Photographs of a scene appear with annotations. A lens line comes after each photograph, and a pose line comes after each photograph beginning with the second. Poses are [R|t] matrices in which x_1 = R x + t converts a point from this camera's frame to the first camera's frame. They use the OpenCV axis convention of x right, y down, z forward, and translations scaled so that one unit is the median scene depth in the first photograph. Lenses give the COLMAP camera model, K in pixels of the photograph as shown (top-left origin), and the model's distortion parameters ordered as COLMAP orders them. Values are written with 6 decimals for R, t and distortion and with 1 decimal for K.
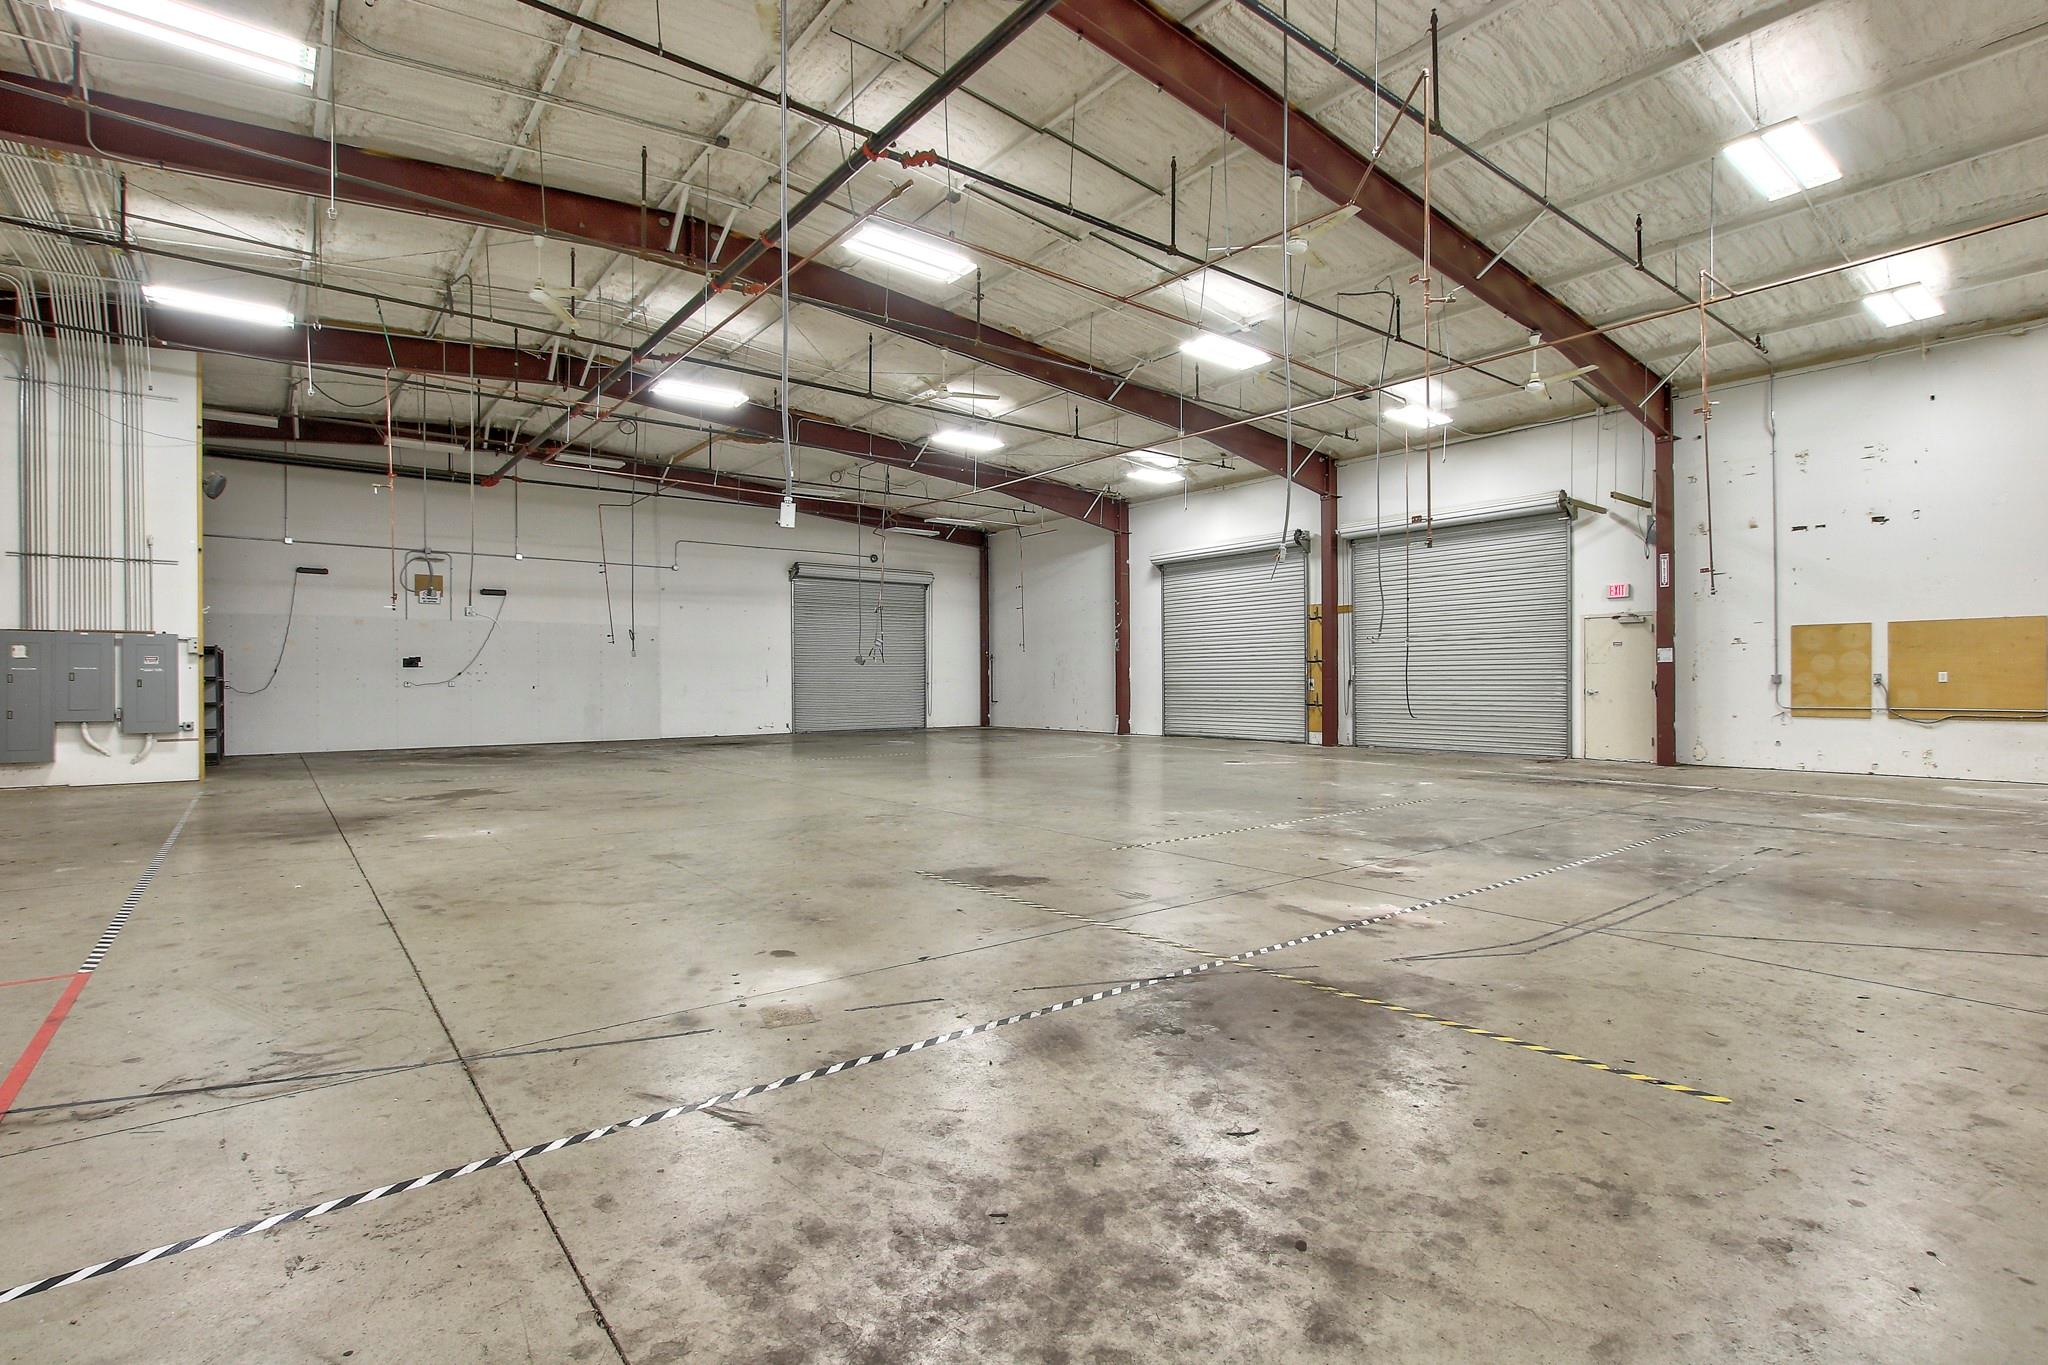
lens RADIAL K [[968.1, 0, 1019.8], [0, 968.1, 681.7], [0, 0, 1]] dist [-0.016534, 0.000706]
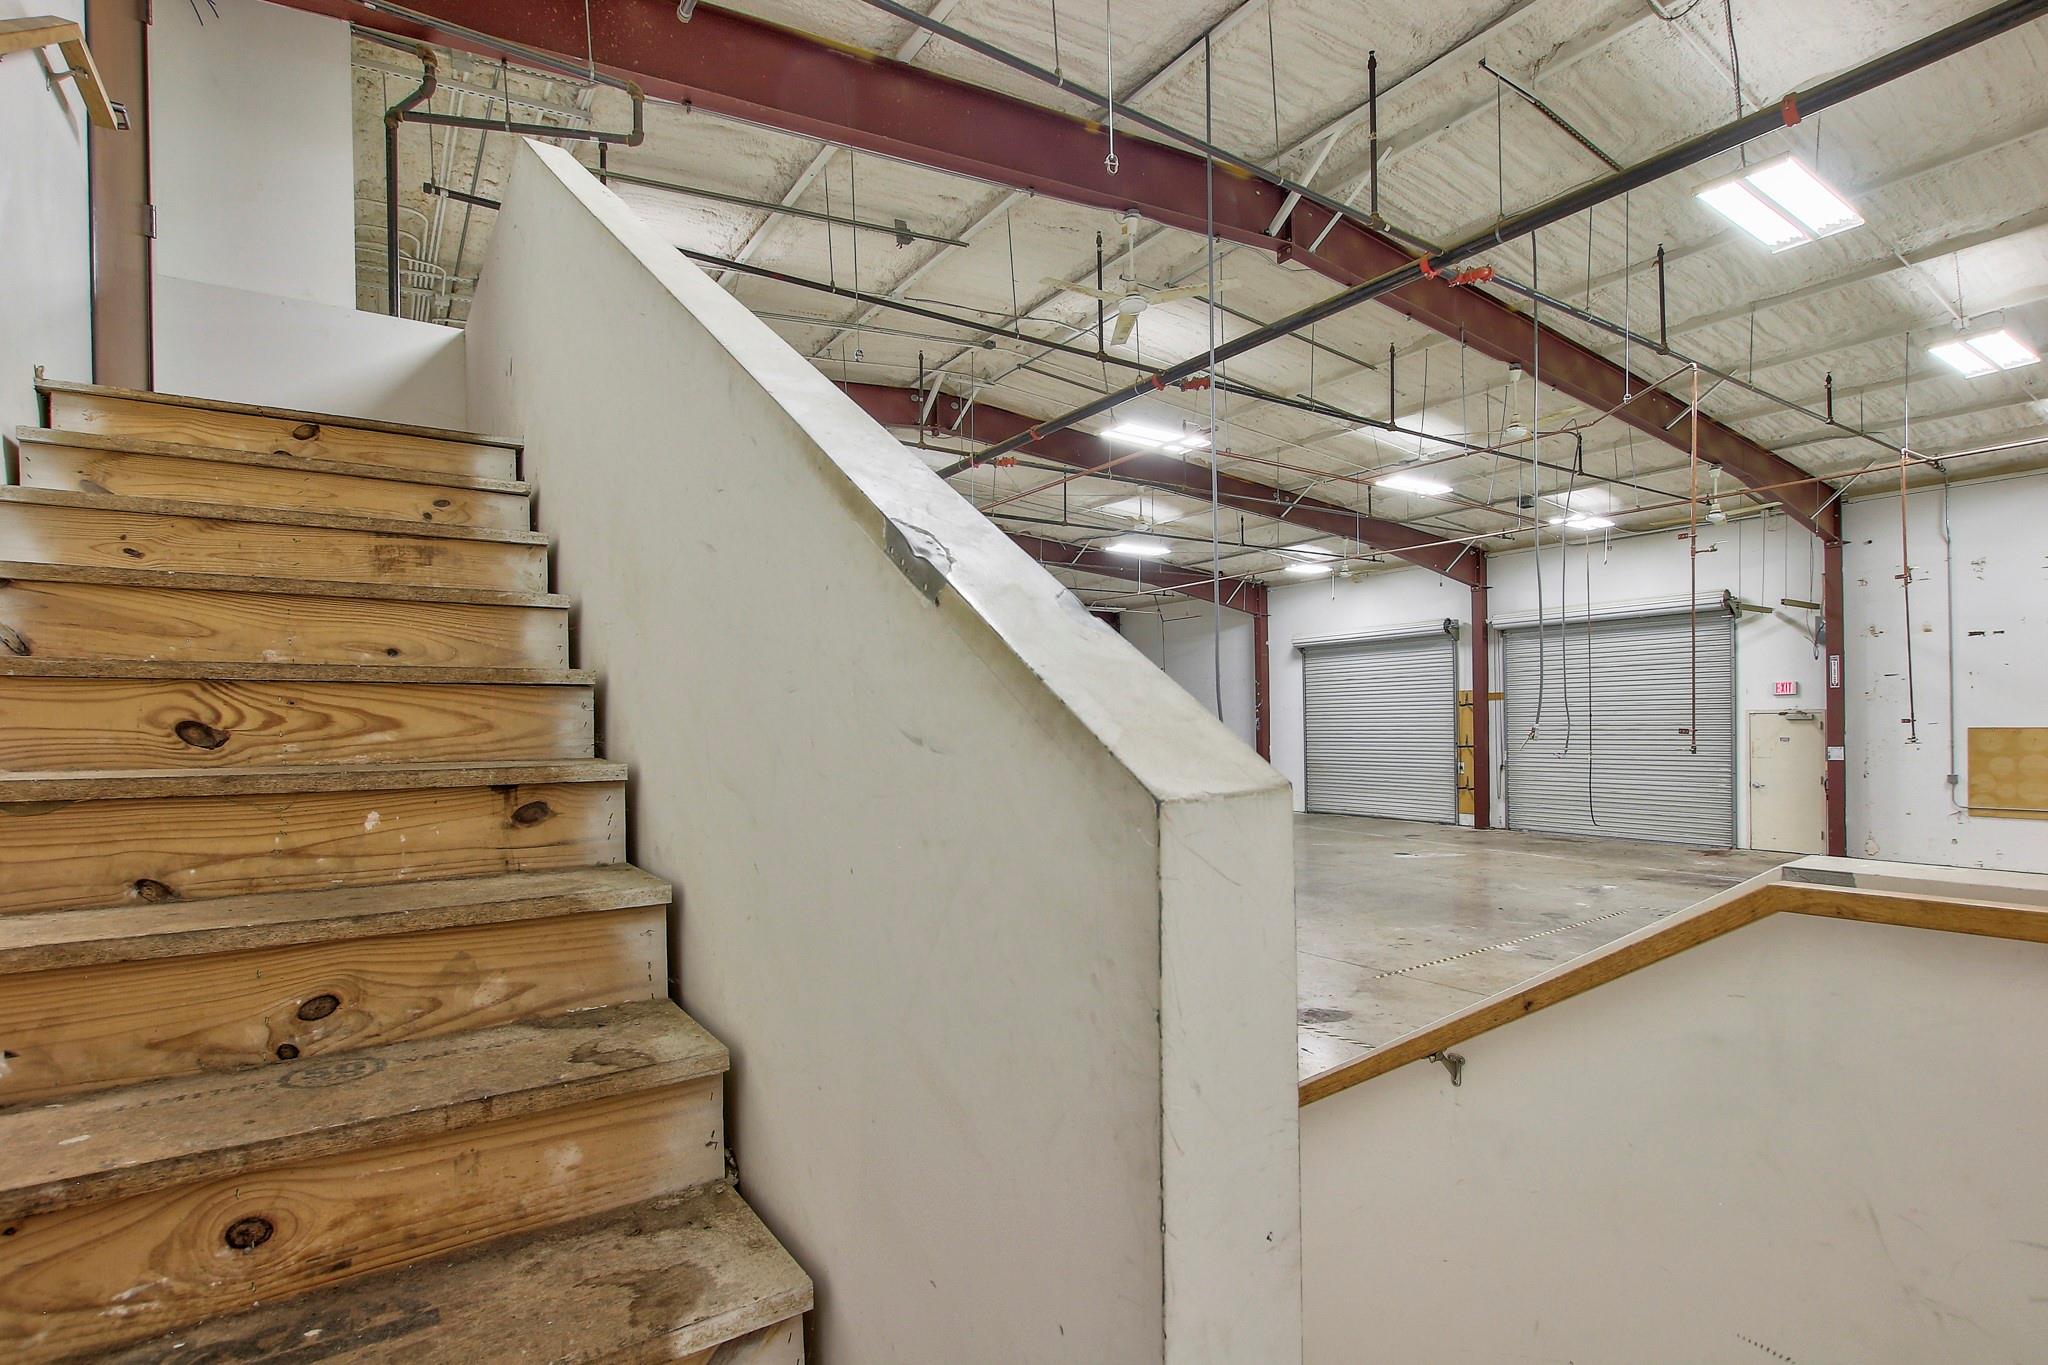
lens RADIAL K [[968.1, 0, 1034.5], [0, 968.1, 735.4], [0, 0, 1]] dist [-0.016534, 0.000706]
pose [[0.996952, -0.012139, -0.077061, -0.100460], [0.012597, 0.999906, 0.005457, -0.059346], [0.076987, -0.006411, 0.997011, -0.085454]]
